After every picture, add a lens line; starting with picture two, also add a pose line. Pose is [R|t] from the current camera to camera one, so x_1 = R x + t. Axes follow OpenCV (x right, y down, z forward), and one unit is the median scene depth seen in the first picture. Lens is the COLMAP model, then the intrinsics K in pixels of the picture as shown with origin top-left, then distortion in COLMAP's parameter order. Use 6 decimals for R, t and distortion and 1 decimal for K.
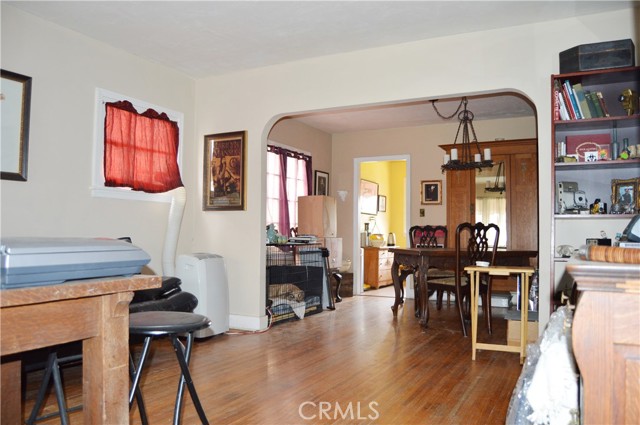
lens RADIAL K [[514.0, 0, 320.2], [0, 514.0, 212.7], [0, 0, 1]] dist [-0.097664, 0.038267]
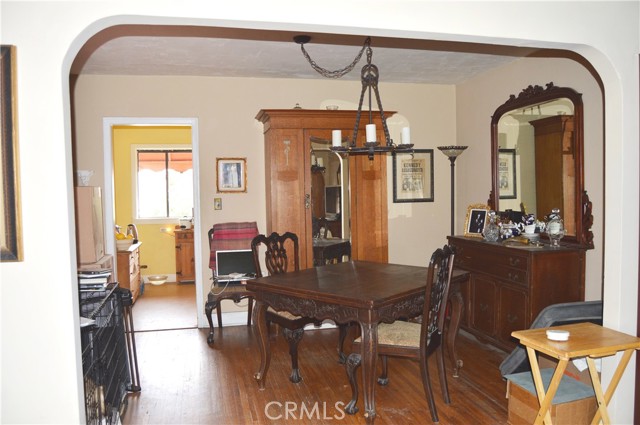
lens RADIAL K [[514.0, 0, 318.2], [0, 514.0, 213.1], [0, 0, 1]] dist [-0.097664, 0.038267]
pose [[0.752531, -0.047360, 0.656852, -0.201869], [-0.012868, 0.996163, 0.086567, -0.065899], [-0.658431, -0.073597, 0.749034, 0.534972]]
